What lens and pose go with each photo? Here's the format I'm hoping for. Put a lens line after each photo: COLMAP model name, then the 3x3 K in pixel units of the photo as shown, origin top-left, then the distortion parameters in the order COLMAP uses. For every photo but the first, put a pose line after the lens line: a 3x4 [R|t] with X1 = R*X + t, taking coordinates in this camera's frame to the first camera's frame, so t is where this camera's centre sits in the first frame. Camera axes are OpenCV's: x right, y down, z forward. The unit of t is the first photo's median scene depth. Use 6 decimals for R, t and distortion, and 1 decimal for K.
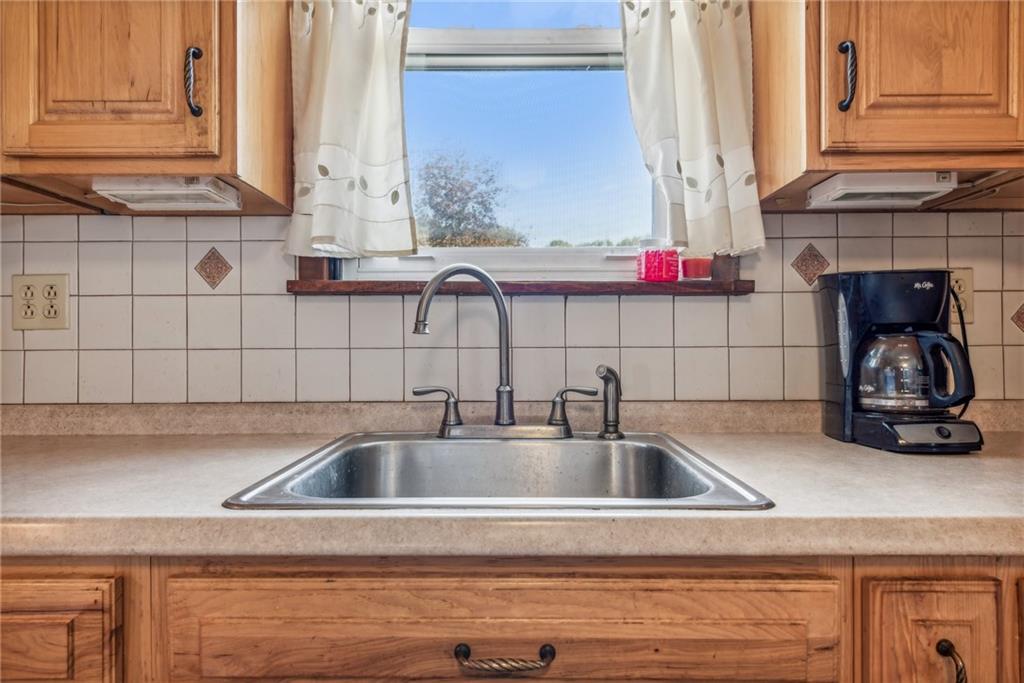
lens RADIAL K [[641.9, 0, 512.0], [0, 641.9, 340.5], [0, 0, 1]] dist [0.003607, -0.000162]
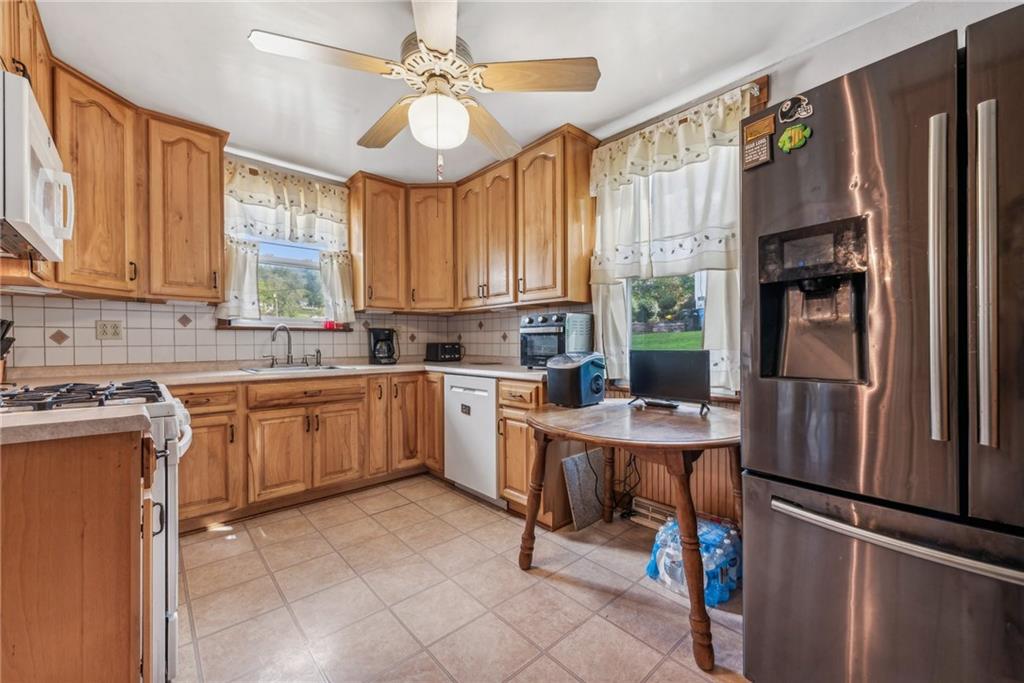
lens RADIAL K [[403.6, 0, 515.9], [0, 403.6, 342.4], [0, 0, 1]] dist [0.000731, 0.000020]
pose [[0.739143, -0.000821, 0.673548, -0.632814], [0.000055, 0.999999, 0.001158, -0.005370], [-0.673549, -0.000818, 0.739142, -1.717610]]
